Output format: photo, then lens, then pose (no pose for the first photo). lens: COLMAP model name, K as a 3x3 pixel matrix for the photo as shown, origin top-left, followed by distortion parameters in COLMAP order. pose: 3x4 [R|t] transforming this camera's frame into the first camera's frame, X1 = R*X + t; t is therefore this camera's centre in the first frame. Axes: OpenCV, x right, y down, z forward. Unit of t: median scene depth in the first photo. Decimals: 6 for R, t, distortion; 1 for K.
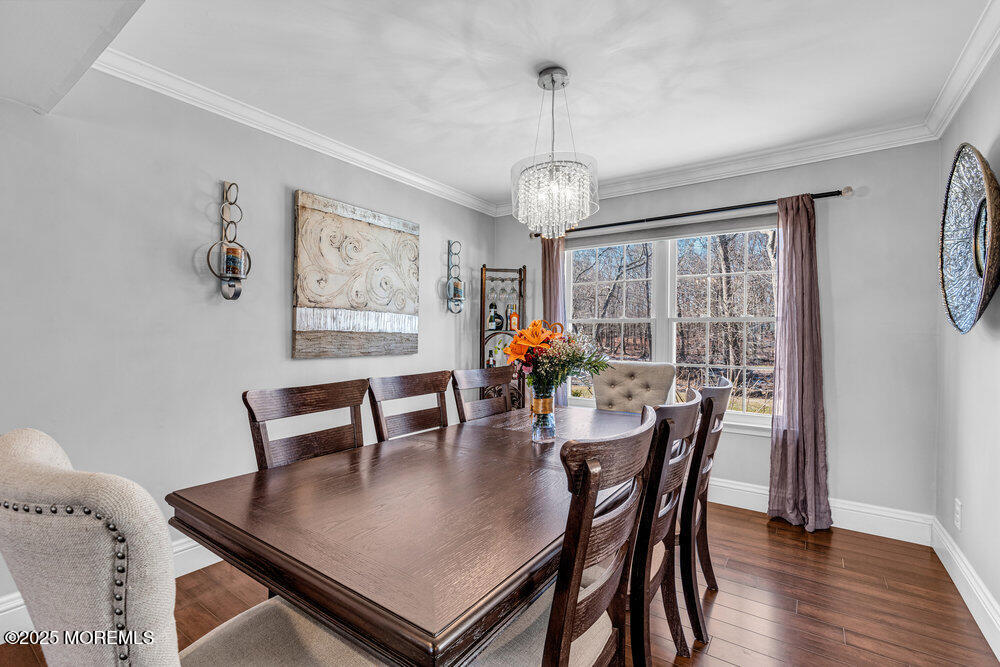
lens RADIAL K [[451.8, 0, 497.6], [0, 451.8, 337.5], [0, 0, 1]] dist [-0.011154, 0.003397]
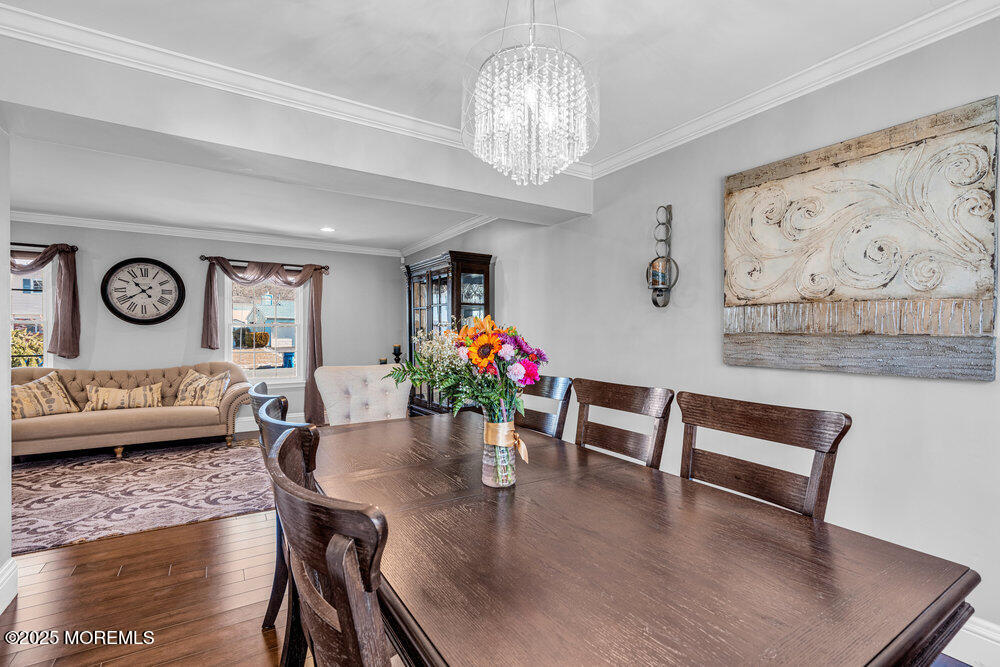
lens RADIAL K [[451.8, 0, 503.6], [0, 451.8, 337.9], [0, 0, 1]] dist [-0.011154, 0.003397]
pose [[-0.372571, 0.002268, -0.928001, 0.540722], [-0.004421, 0.999981, 0.004219, -0.008429], [0.927993, 0.005674, -0.372554, 0.903110]]
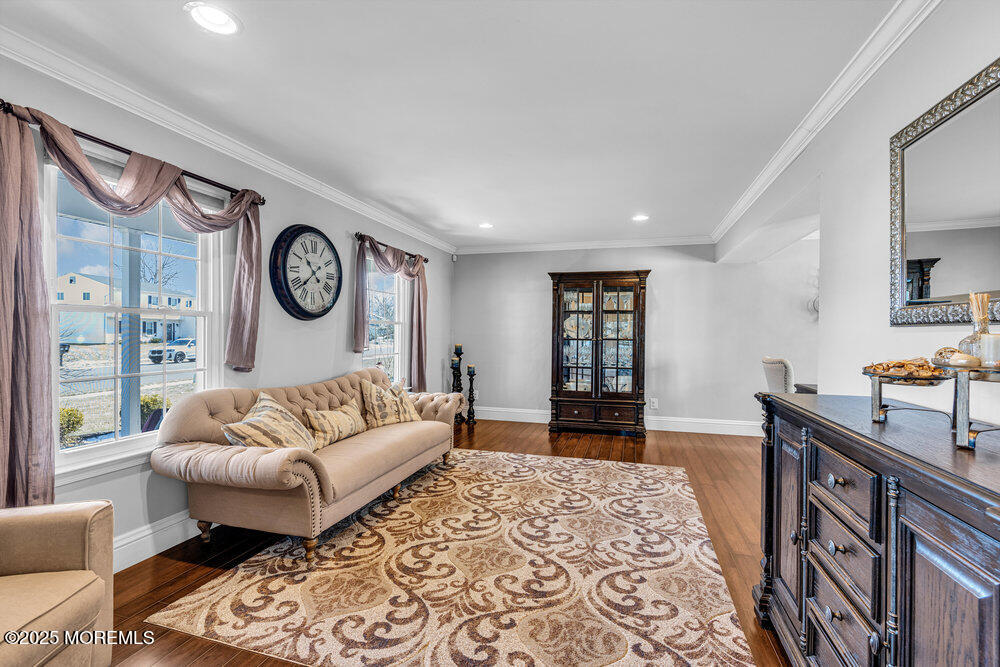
lens RADIAL K [[451.8, 0, 504.6], [0, 451.8, 329.9], [0, 0, 1]] dist [-0.011154, 0.003397]
pose [[0.343654, -0.008527, -0.939058, 0.799378], [-0.006232, 0.999916, -0.011360, -0.008772], [0.939076, 0.009756, 0.343572, -1.042013]]
